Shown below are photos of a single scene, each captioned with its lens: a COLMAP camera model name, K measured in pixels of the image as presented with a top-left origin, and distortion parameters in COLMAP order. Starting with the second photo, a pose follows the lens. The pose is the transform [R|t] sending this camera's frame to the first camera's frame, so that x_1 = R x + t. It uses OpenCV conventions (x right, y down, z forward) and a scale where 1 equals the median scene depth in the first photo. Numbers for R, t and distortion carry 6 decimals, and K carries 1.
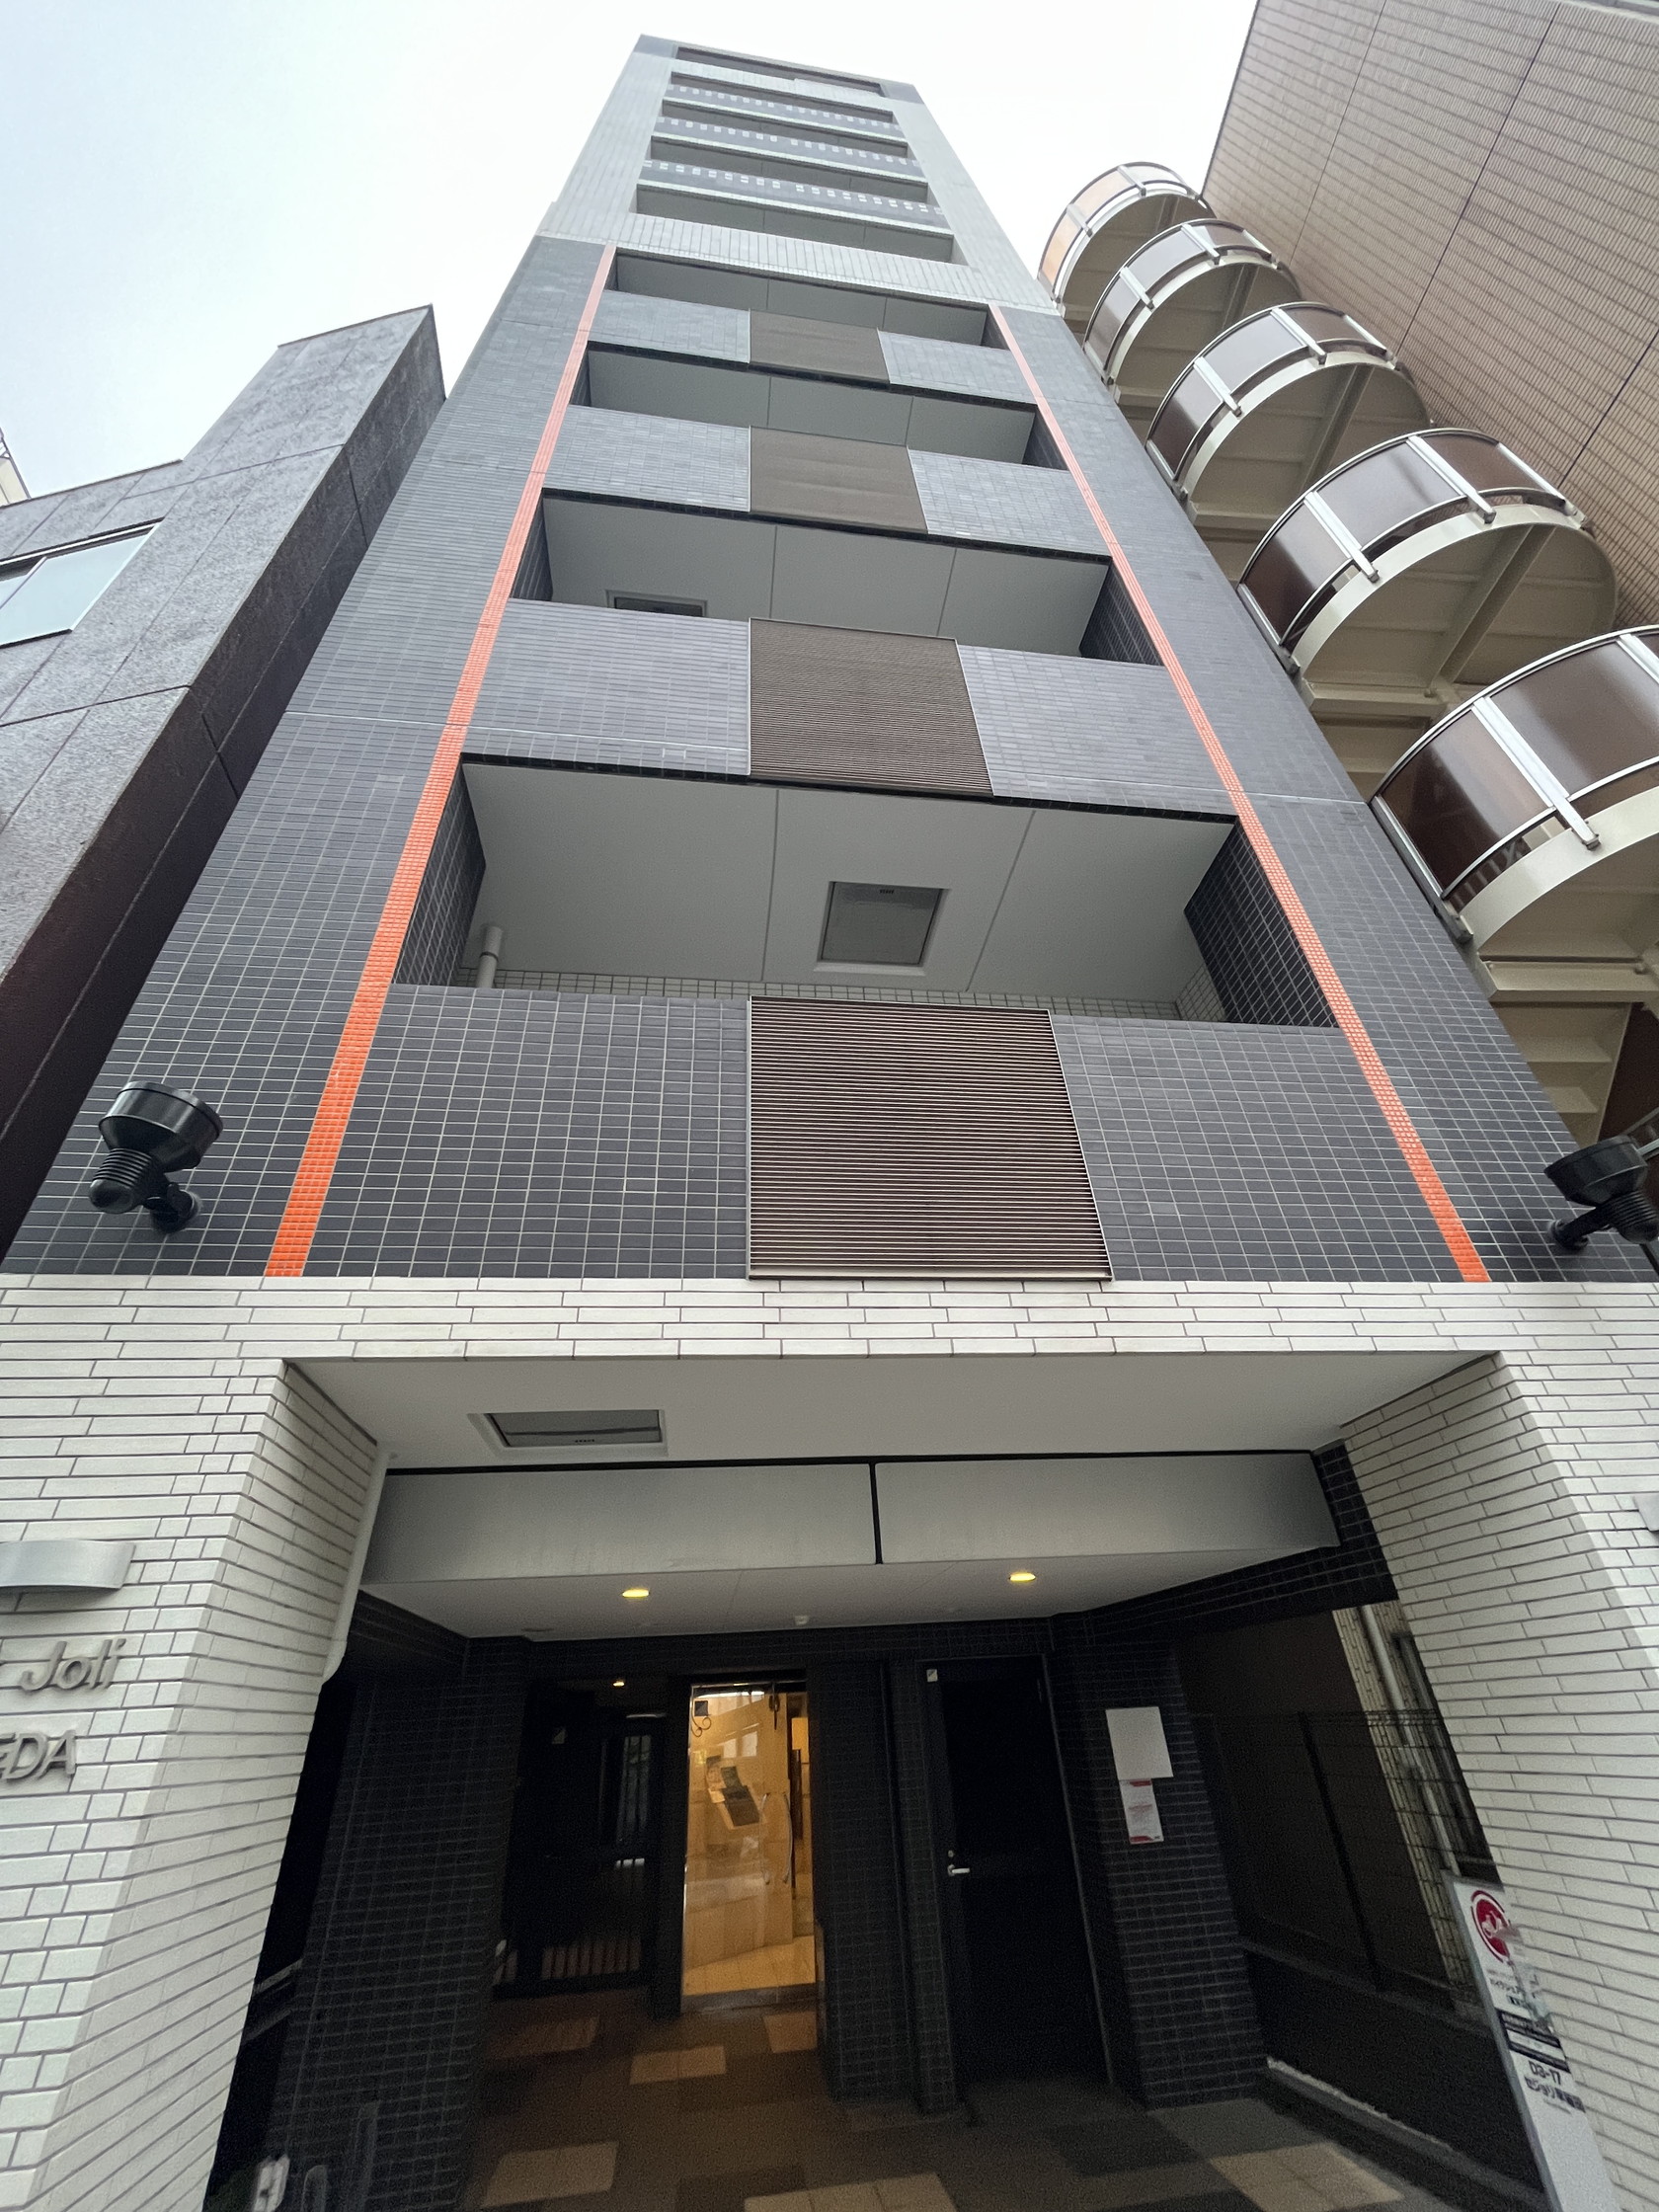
lens RADIAL K [[895.1, 0, 830.2], [0, 895.1, 1105.9], [0, 0, 1]] dist [-0.002639, -0.000129]
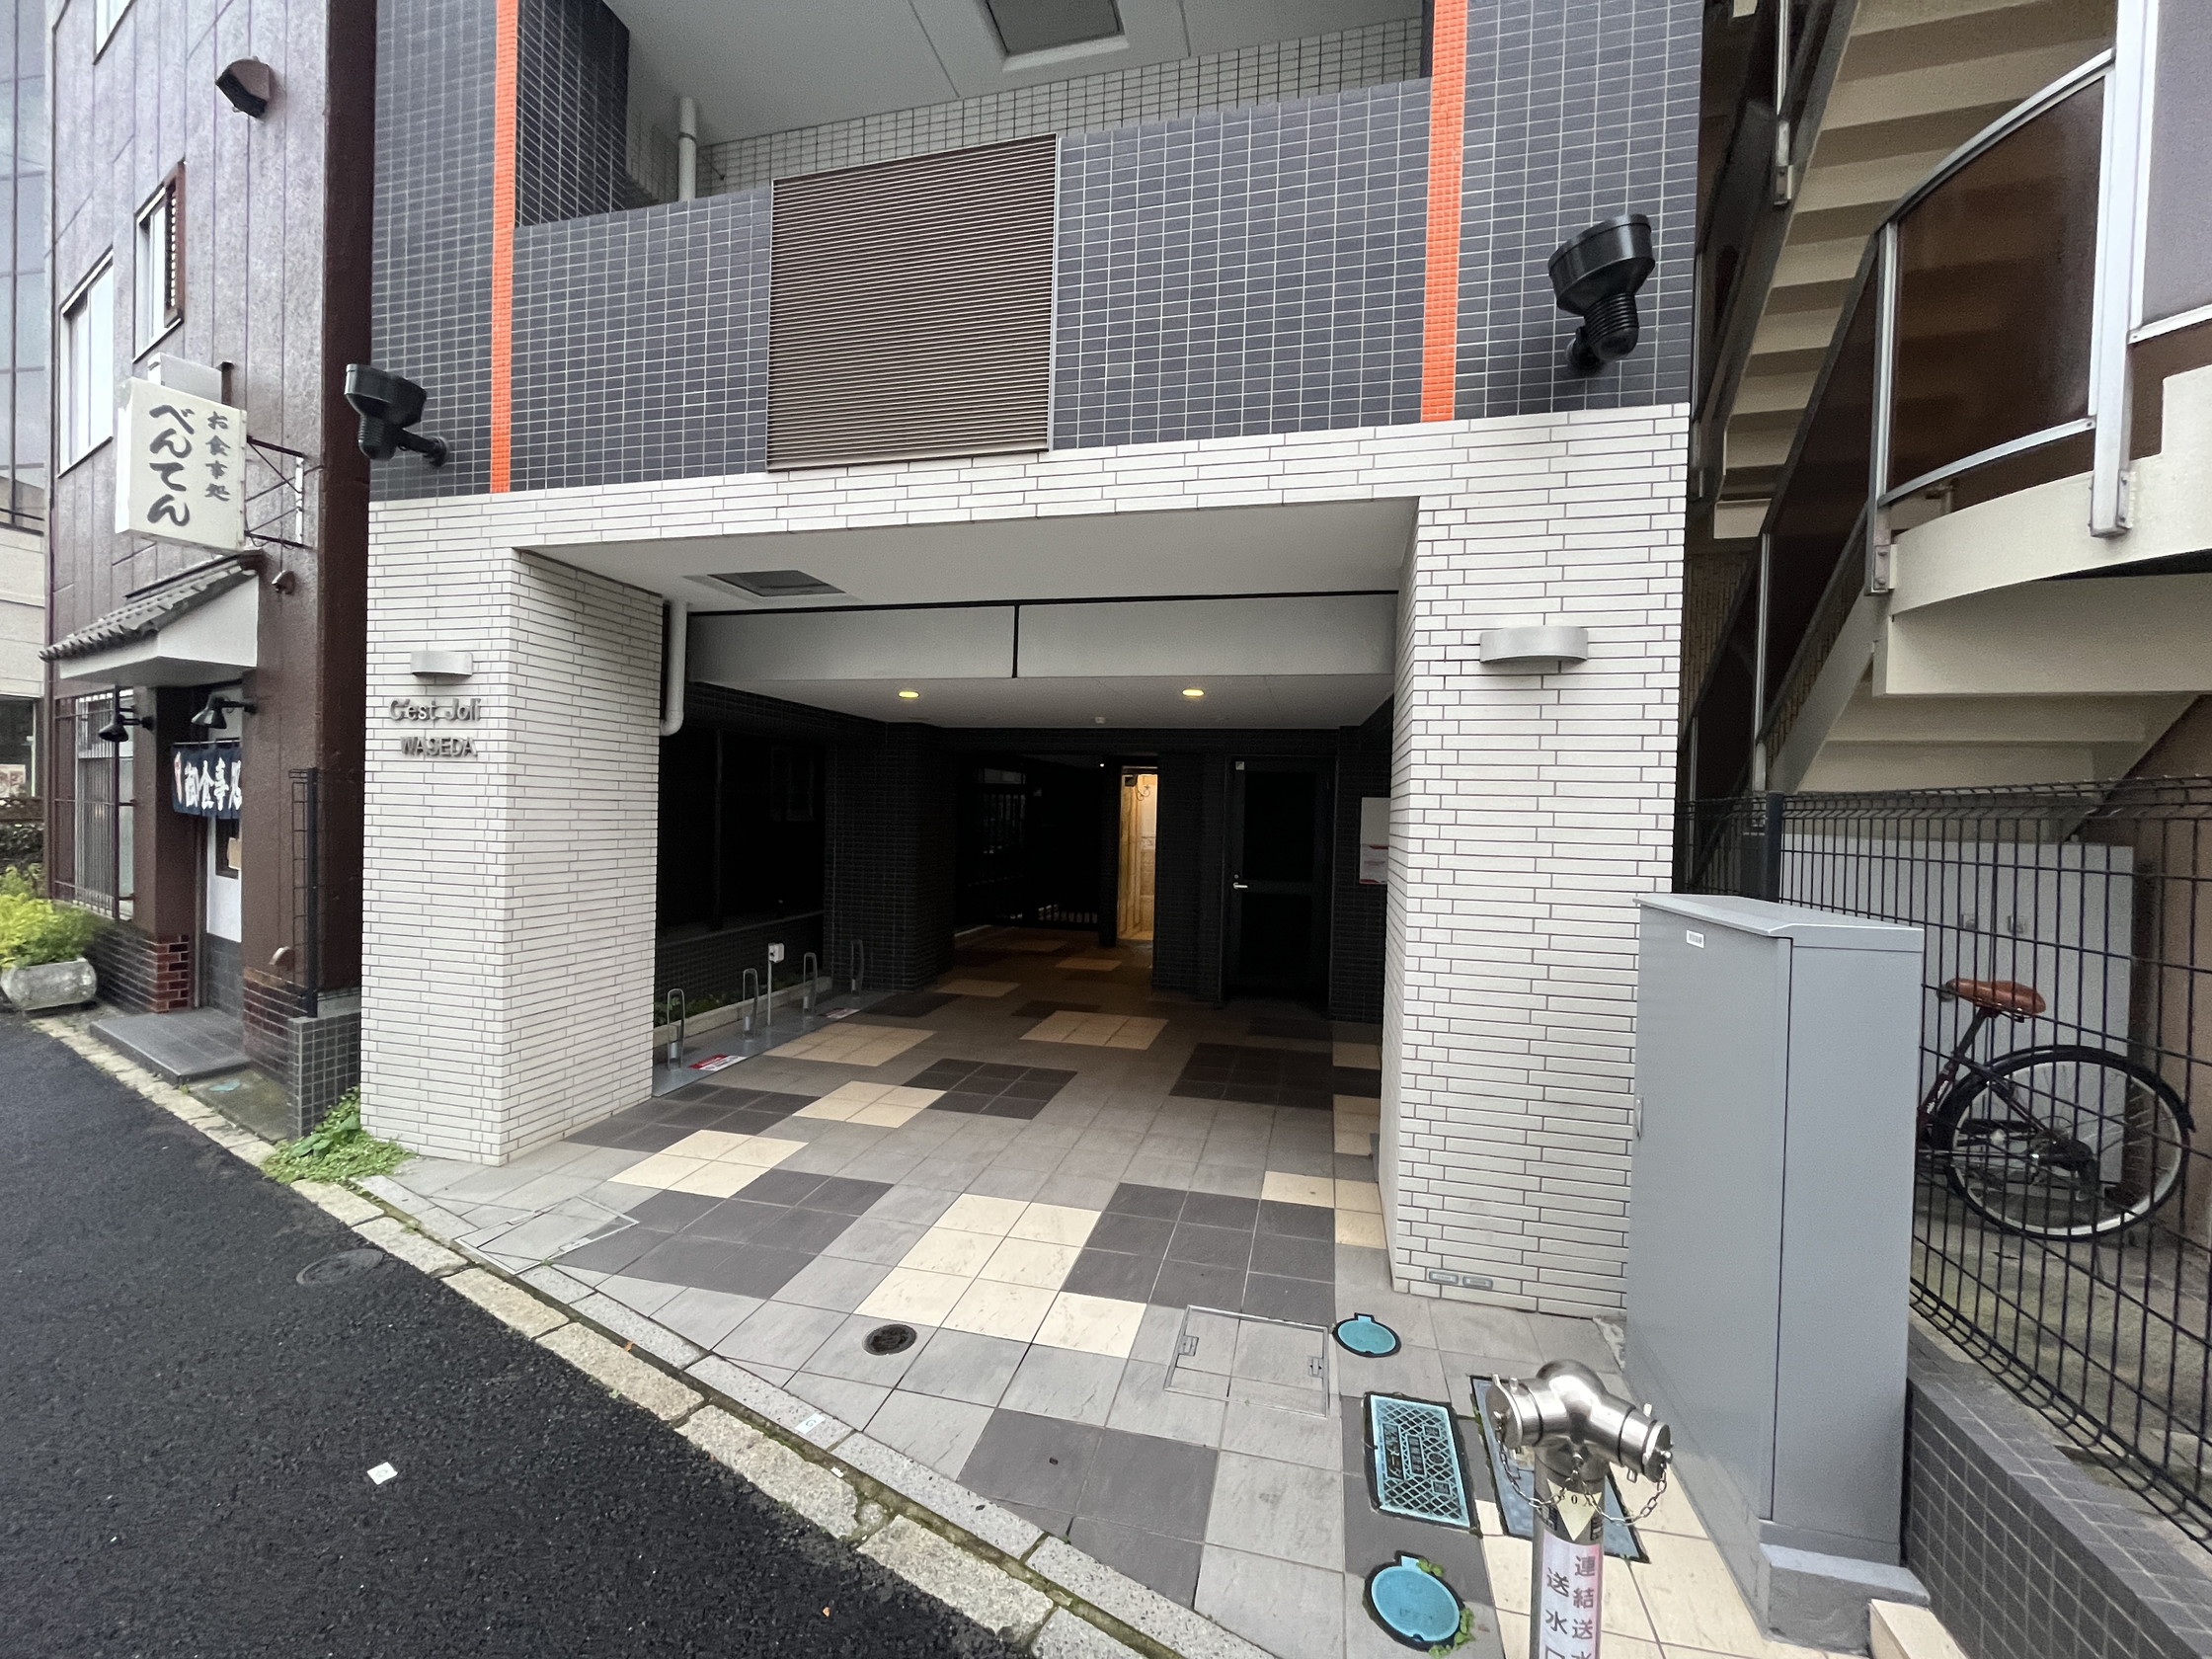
lens RADIAL K [[895.1, 0, 1105.2], [0, 895.1, 826.4], [0, 0, 1]] dist [-0.002639, -0.000129]
pose [[0.926680, 0.083417, -0.366477, 0.855255], [0.147214, 0.816597, 0.558120, -0.038406], [0.345821, -0.571149, 0.744444, -0.088865]]
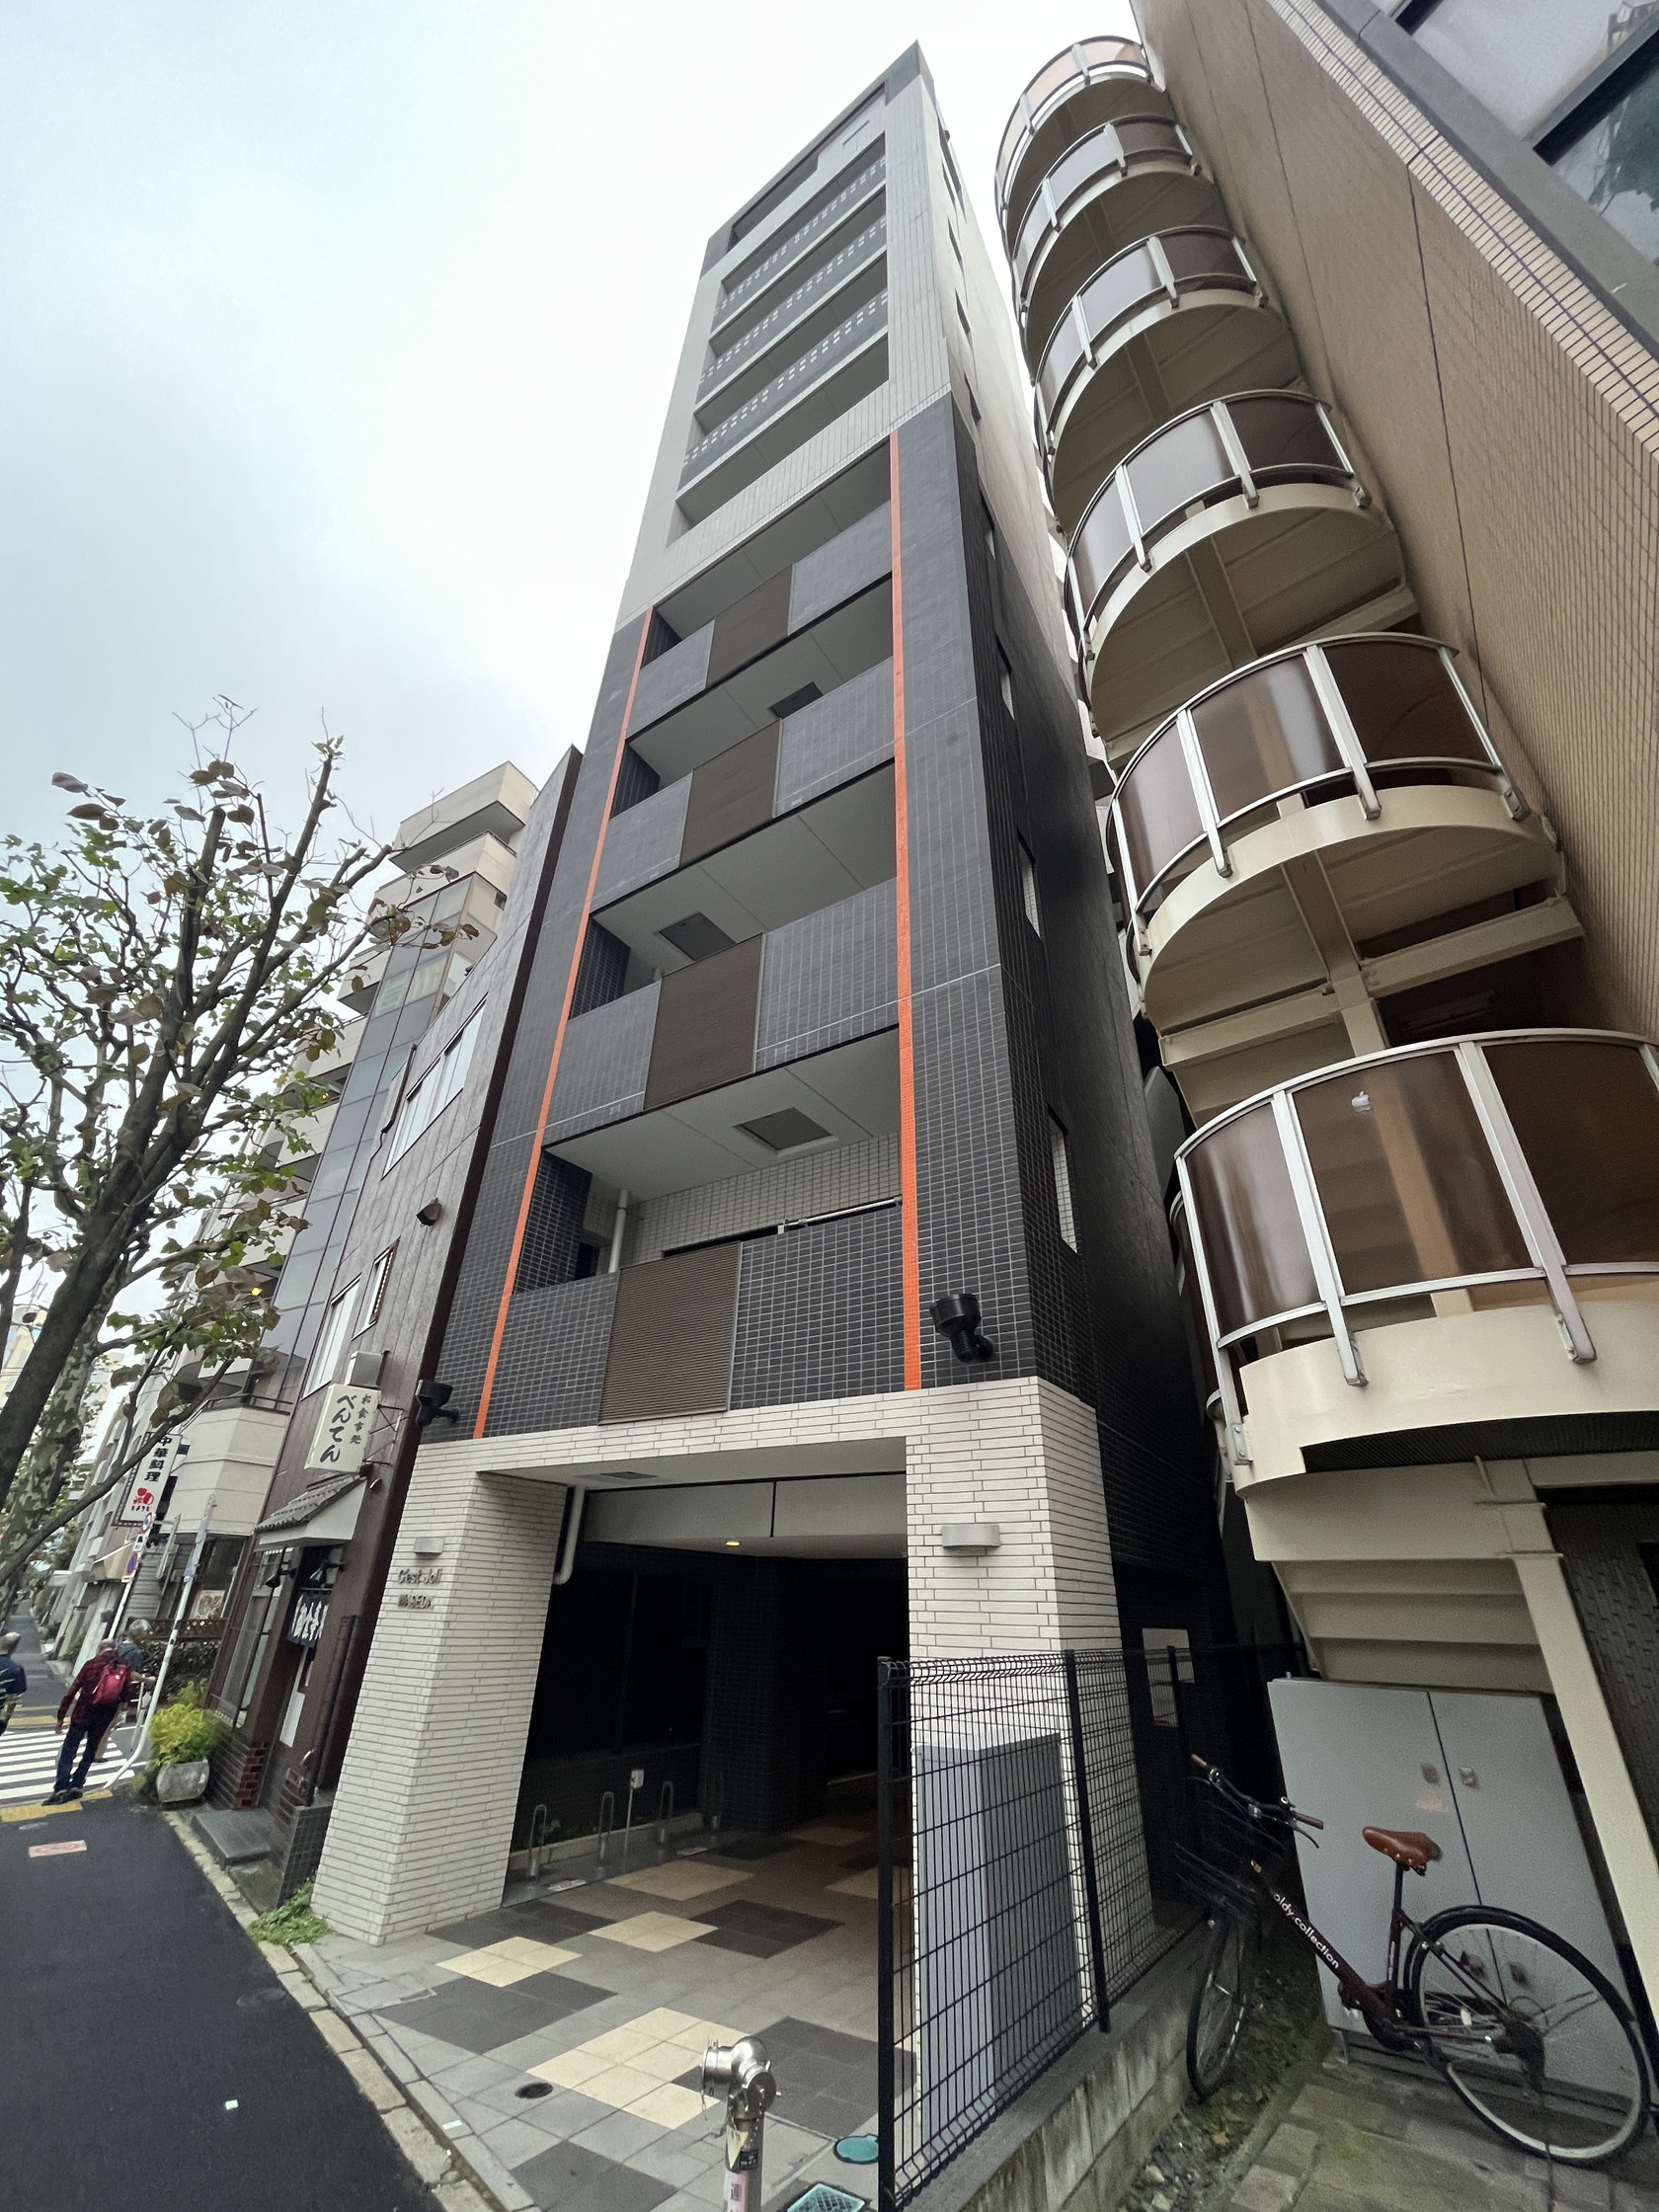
lens RADIAL K [[895.1, 0, 833.1], [0, 895.1, 1103.9], [0, 0, 1]] dist [-0.002639, -0.000129]
pose [[0.751579, -0.262222, -0.605284, 1.899594], [0.320882, 0.947045, -0.011842, -0.353957], [0.576337, -0.185325, 0.795921, -0.310799]]
